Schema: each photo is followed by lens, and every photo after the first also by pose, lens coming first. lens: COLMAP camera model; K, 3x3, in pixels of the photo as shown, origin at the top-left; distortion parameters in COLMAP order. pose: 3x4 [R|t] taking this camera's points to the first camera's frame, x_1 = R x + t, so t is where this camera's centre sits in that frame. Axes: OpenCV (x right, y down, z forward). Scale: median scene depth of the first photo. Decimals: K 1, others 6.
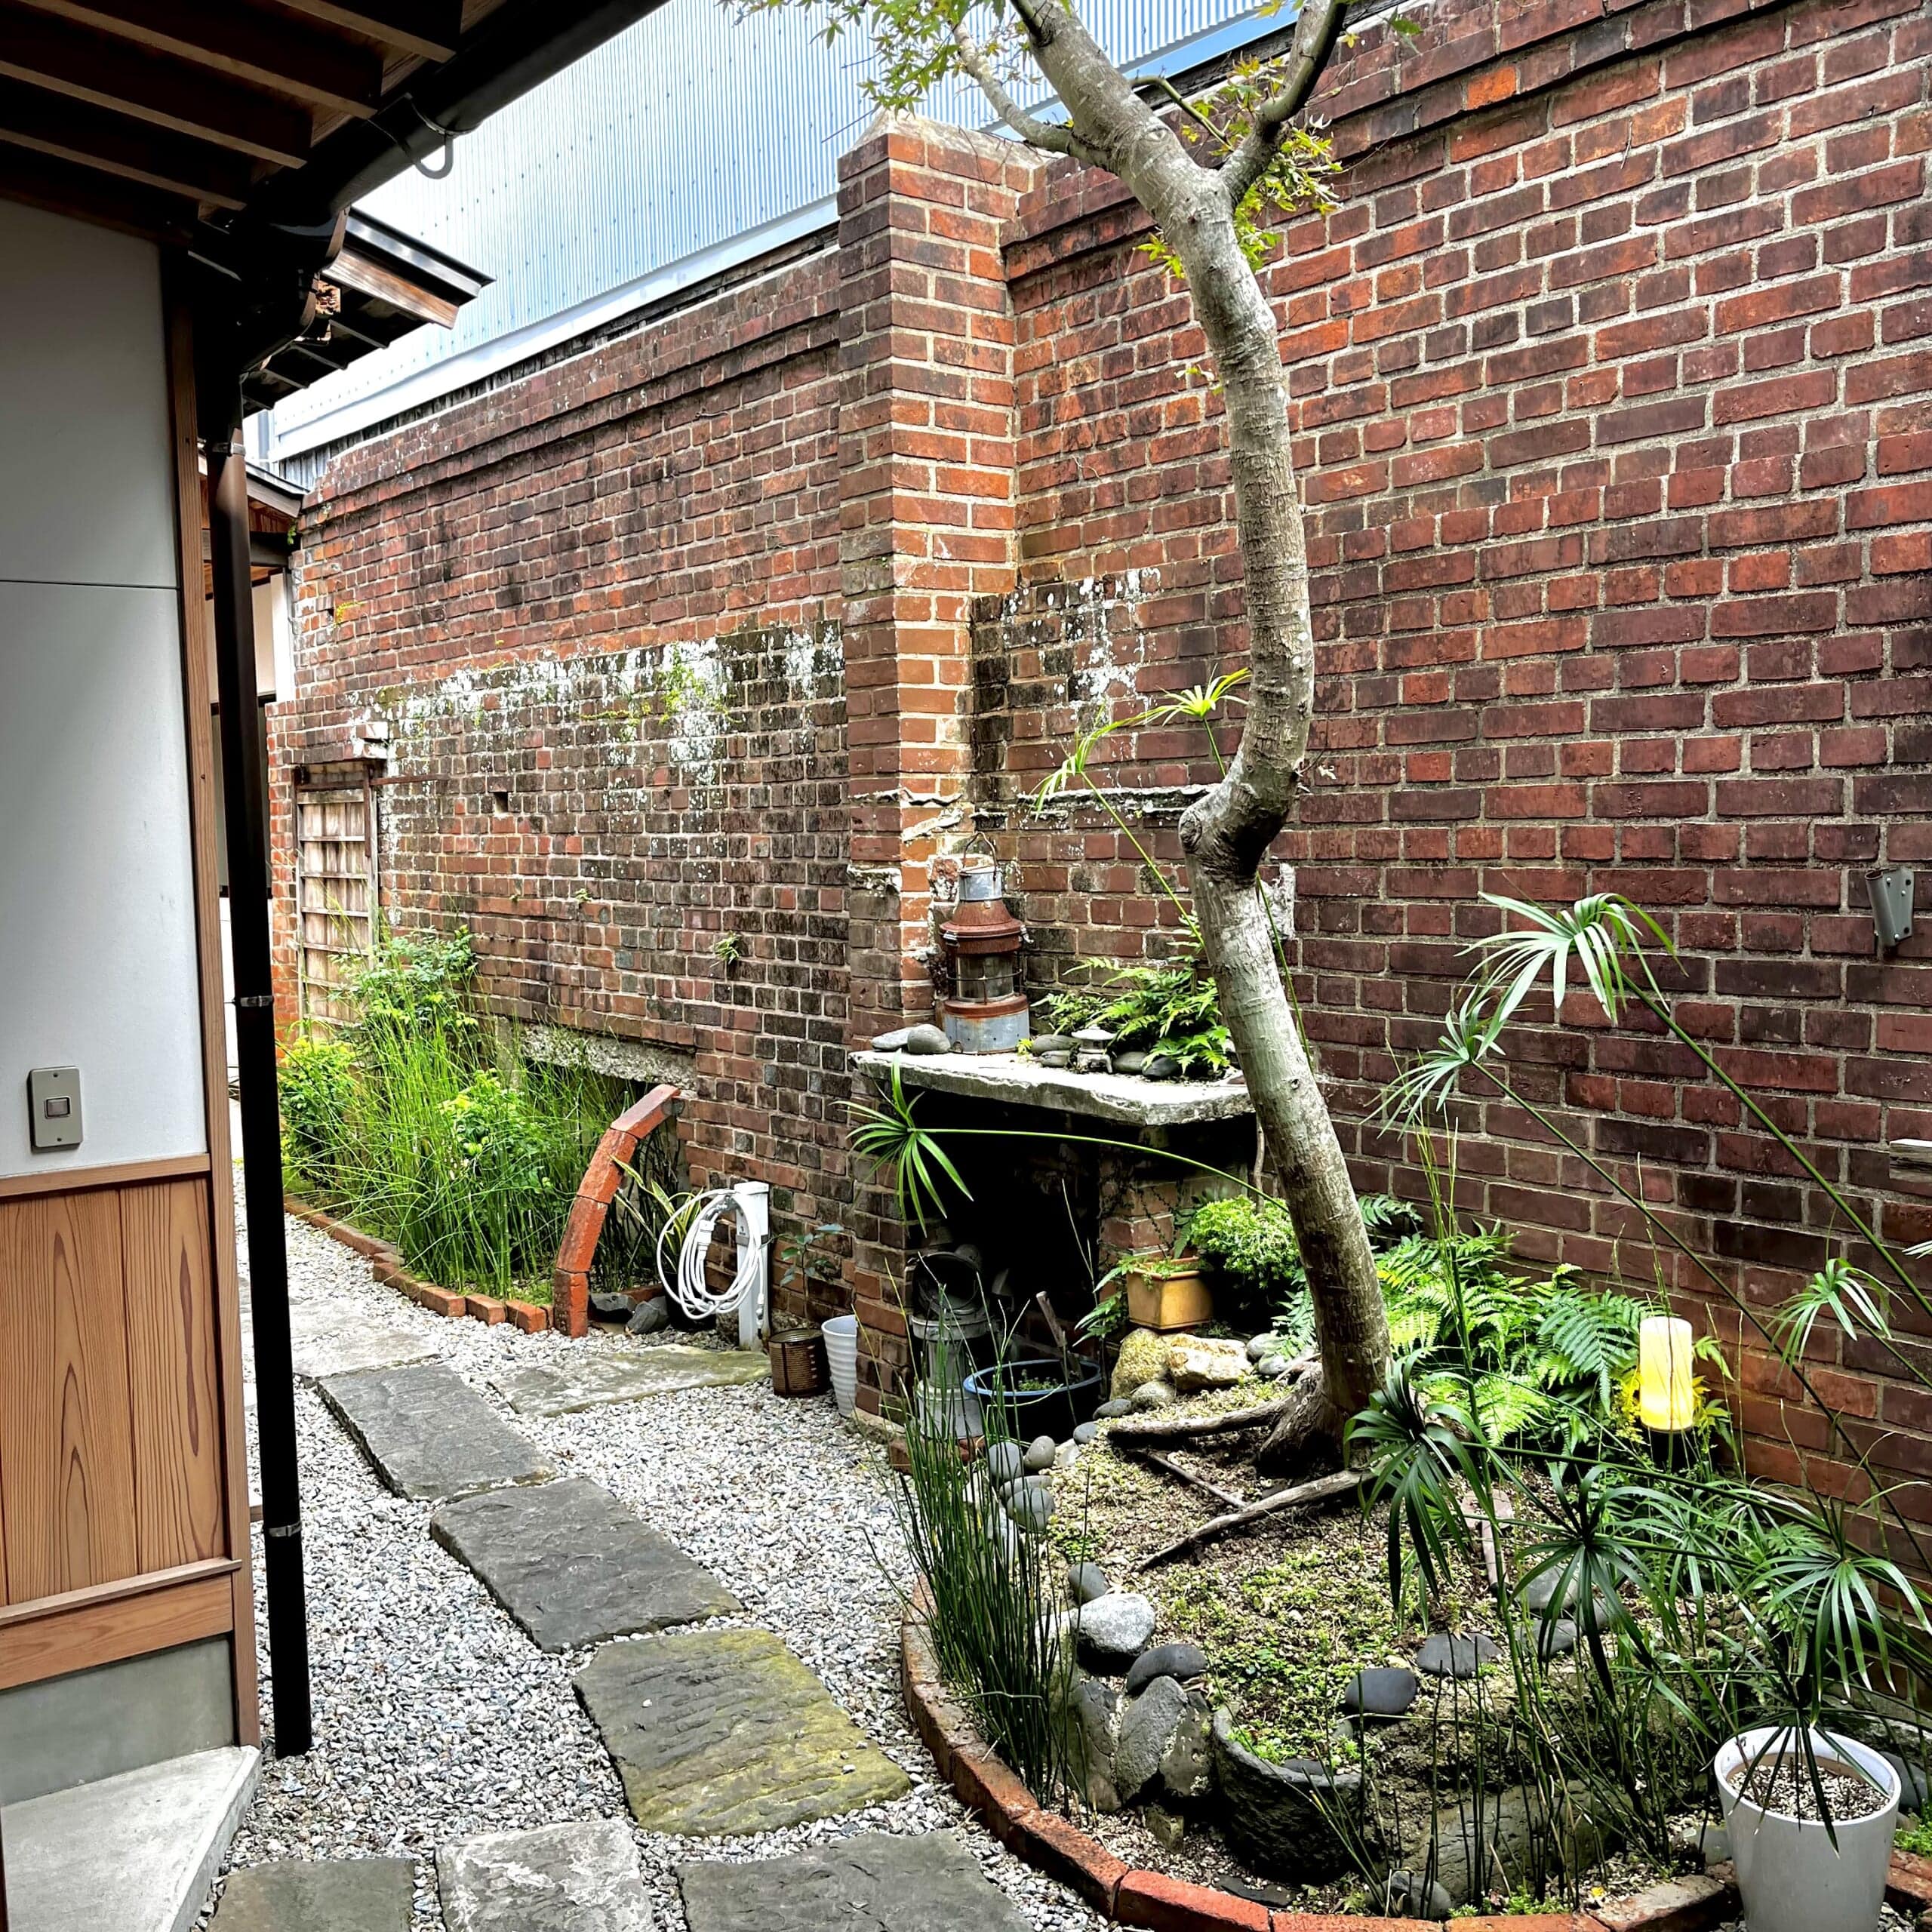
lens RADIAL K [[2095.7, 0, 965.9], [0, 2095.7, 966.0], [0, 0, 1]] dist [0.042954, 0.000000]
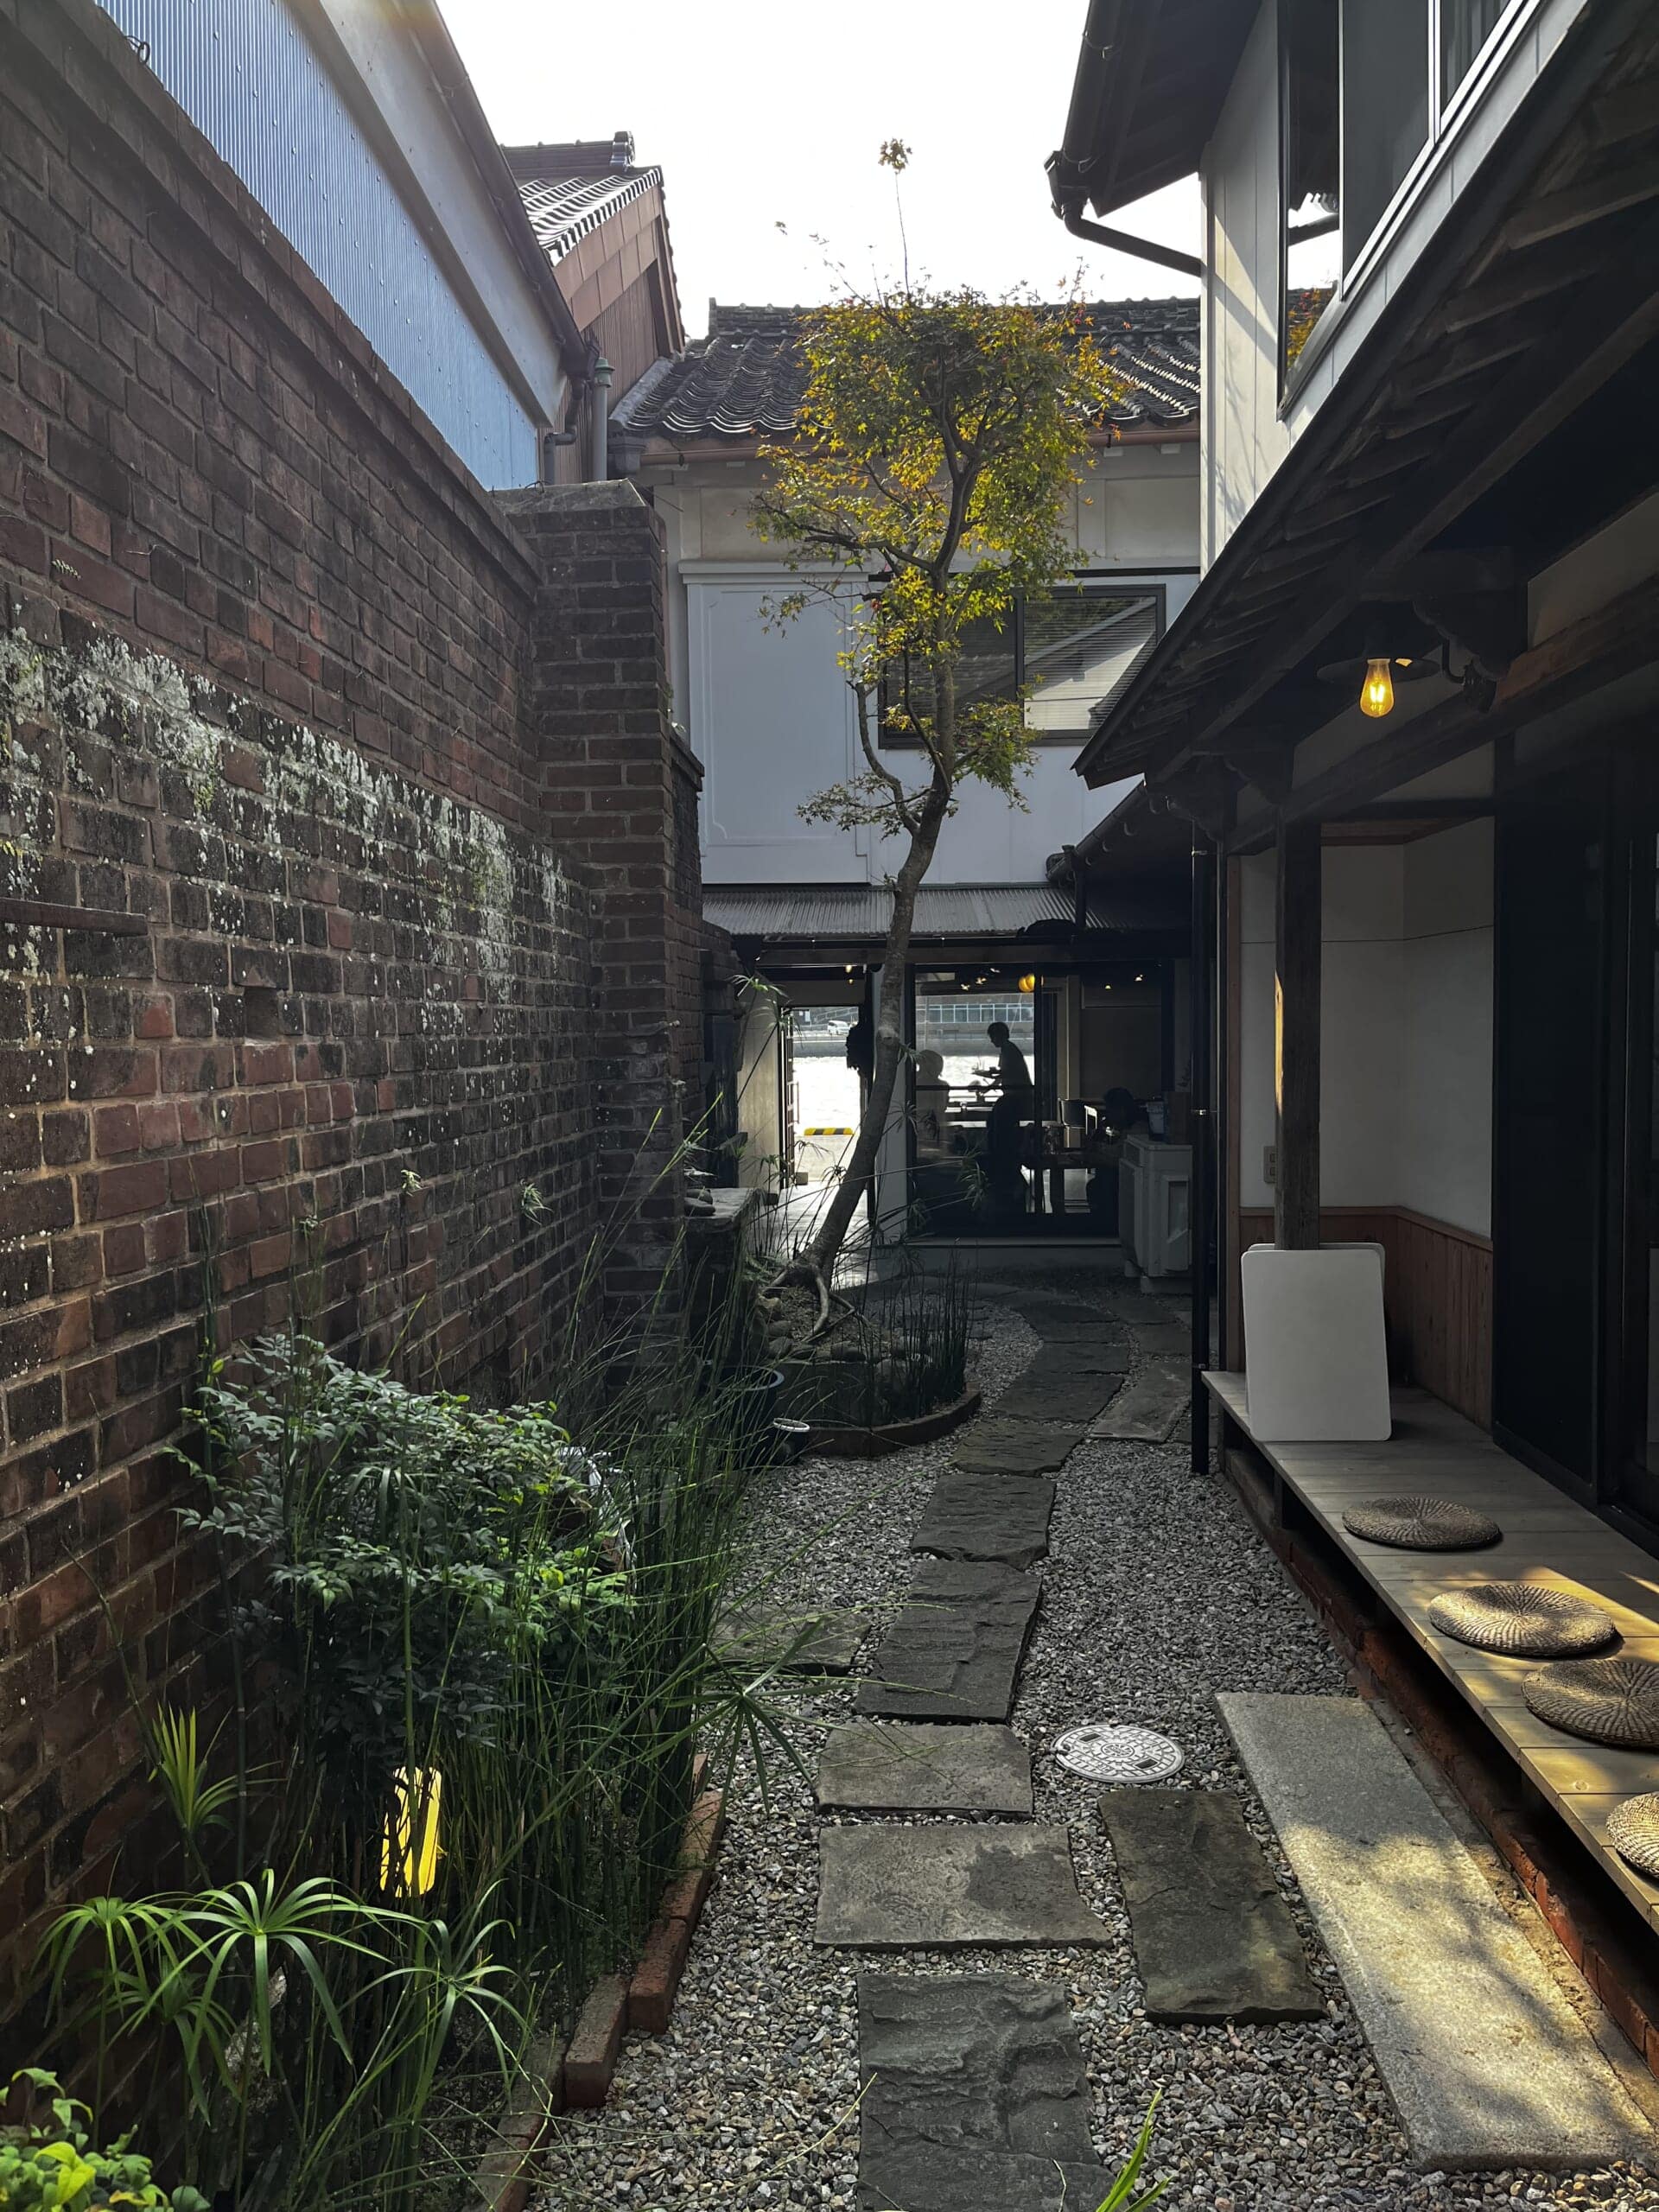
lens RADIAL K [[1679.6, 0, 825.8], [0, 1679.6, 1102.5], [0, 0, 1]] dist [-0.000825, 0.000029]
pose [[-0.771653, -0.001509, 0.636042, -0.541032], [0.071400, 0.993471, 0.088981, -0.084173], [-0.632023, 0.114076, -0.766507, 1.226881]]
